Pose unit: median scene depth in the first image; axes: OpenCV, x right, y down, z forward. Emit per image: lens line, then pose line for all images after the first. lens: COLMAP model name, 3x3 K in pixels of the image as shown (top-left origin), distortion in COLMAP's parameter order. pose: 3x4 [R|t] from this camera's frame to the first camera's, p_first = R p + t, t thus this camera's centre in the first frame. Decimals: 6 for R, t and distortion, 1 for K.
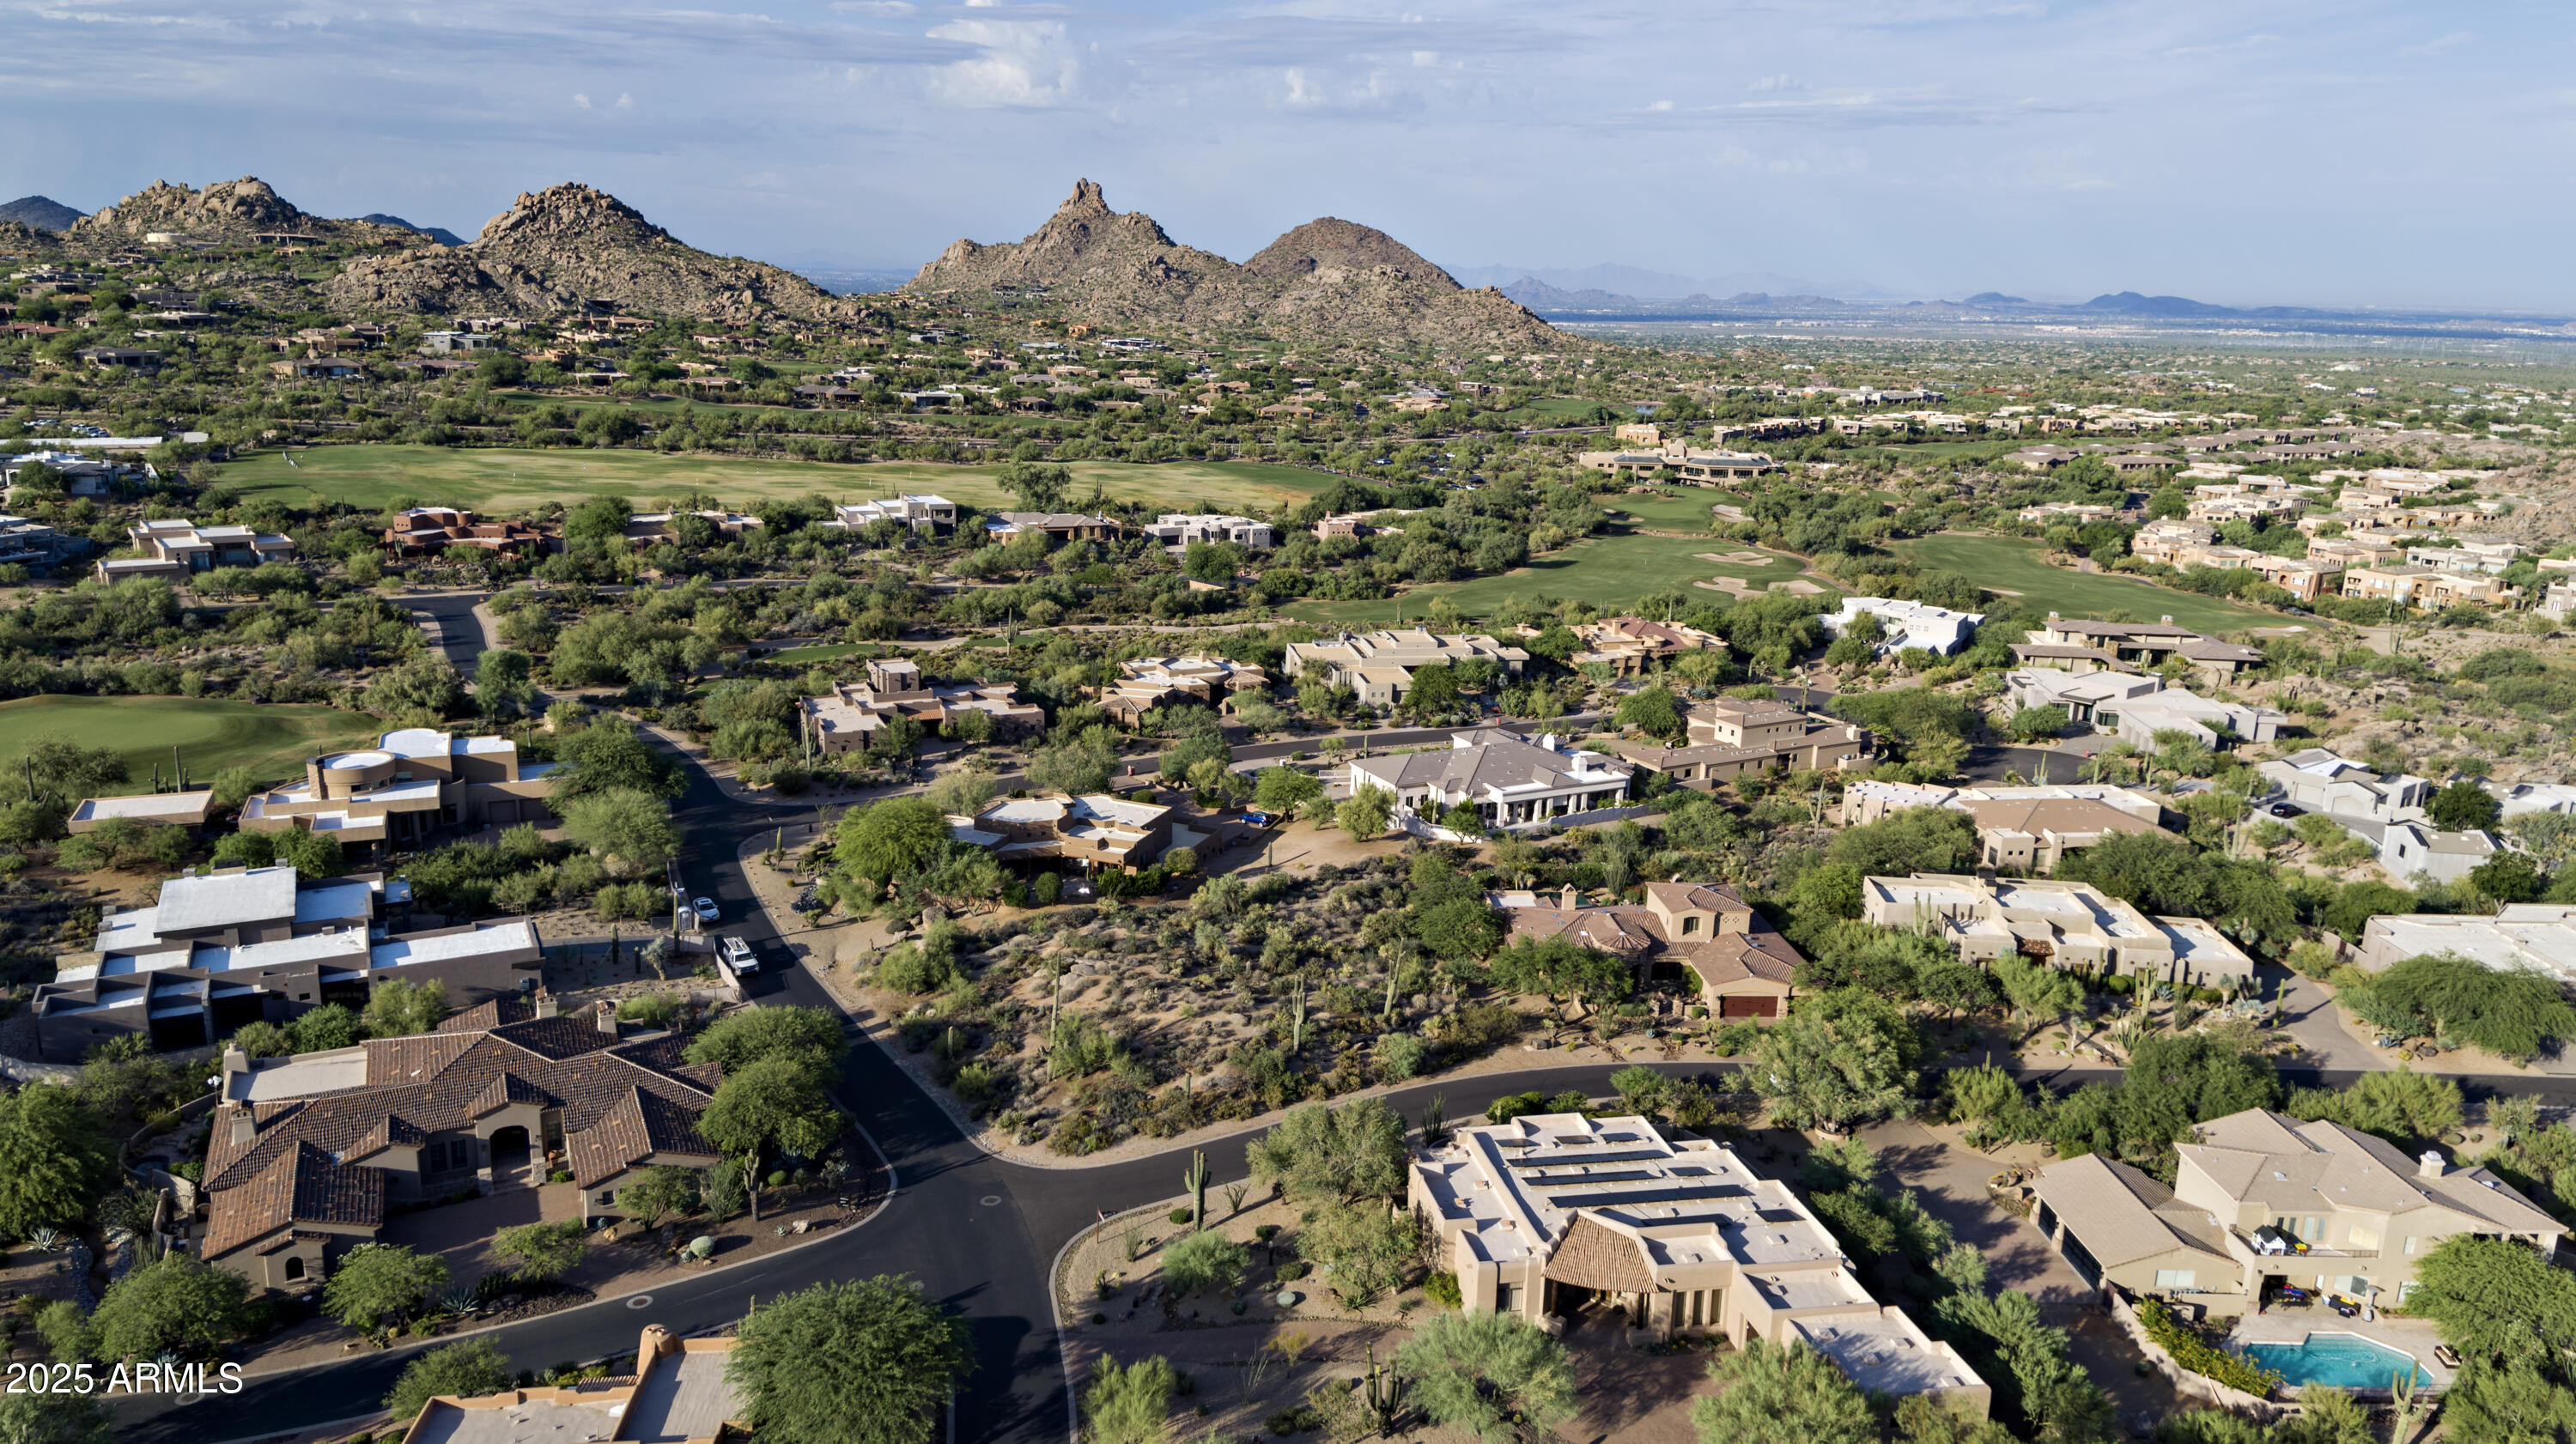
lens RADIAL K [[1770.7, 0, 1282.5], [0, 1770.7, 732.5], [0, 0, 1]] dist [0.212498, -0.218991]
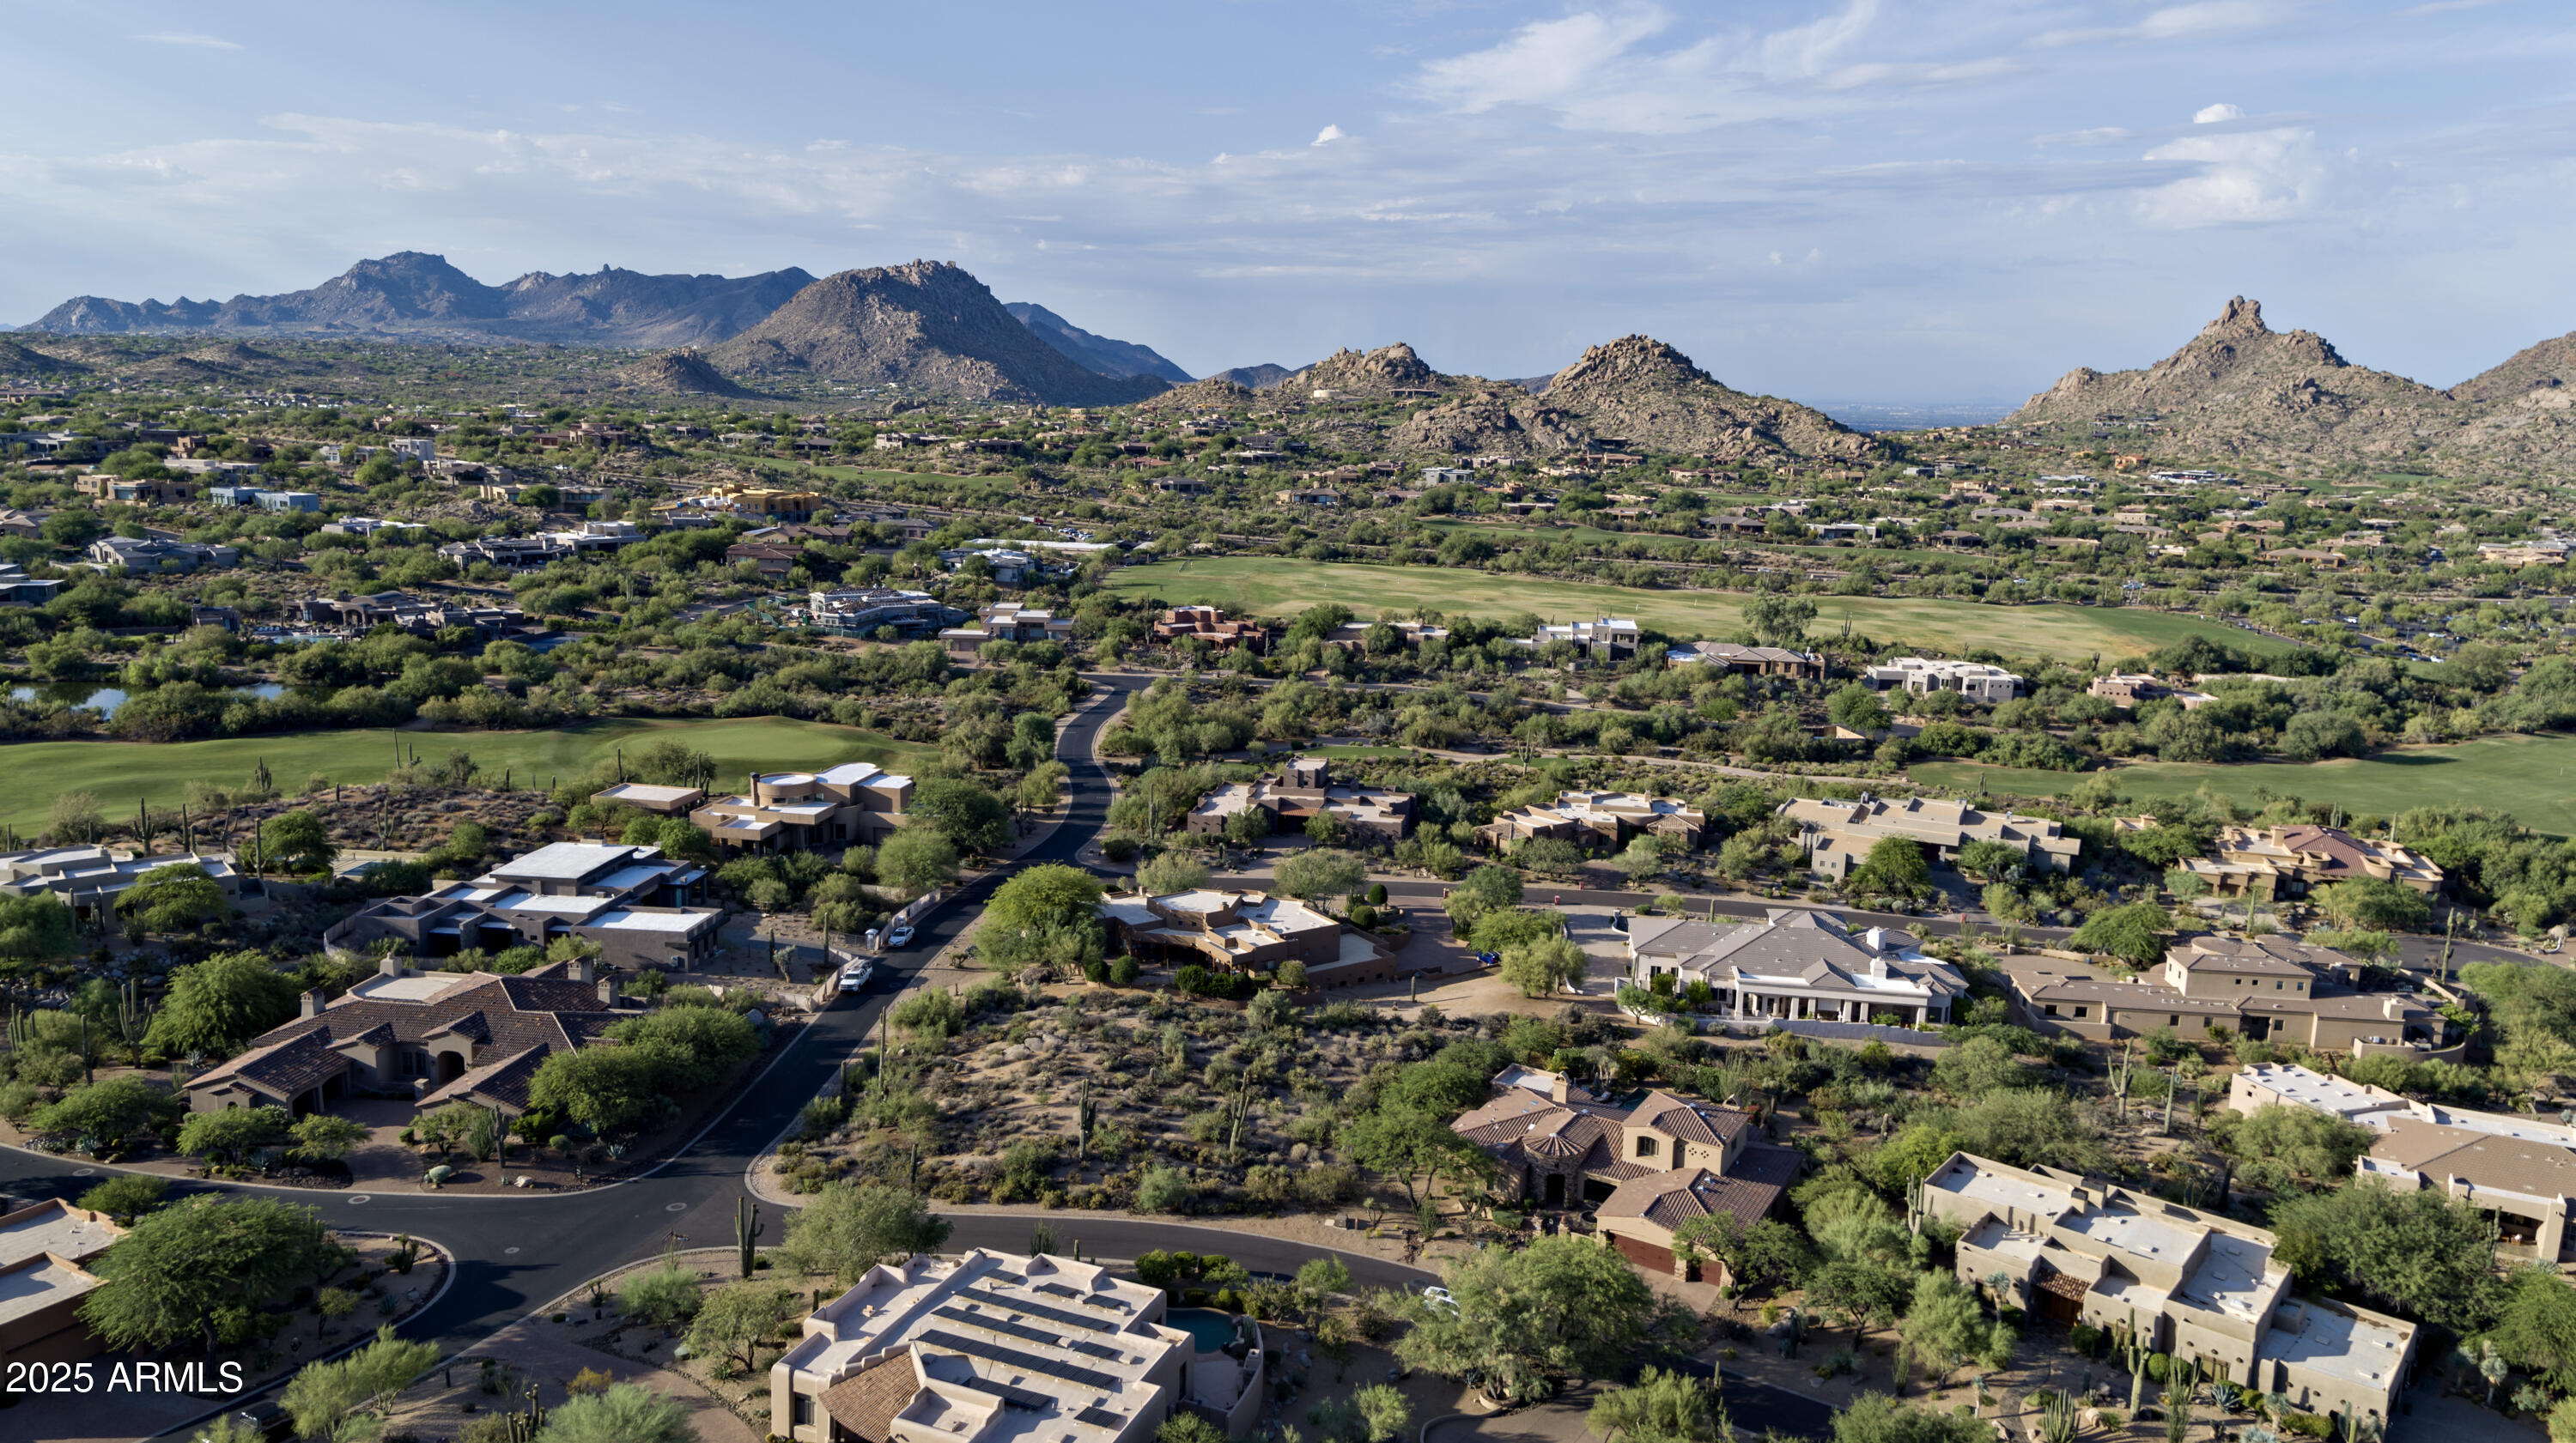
lens RADIAL K [[1770.6, 0, 1282.5], [0, 1770.6, 732.0], [0, 0, 1]] dist [0.212498, -0.218991]
pose [[0.818390, 0.103313, -0.565300, 0.097155], [-0.144104, 0.989171, -0.027843, -0.006618], [0.556302, 0.104248, 0.824415, 0.033045]]
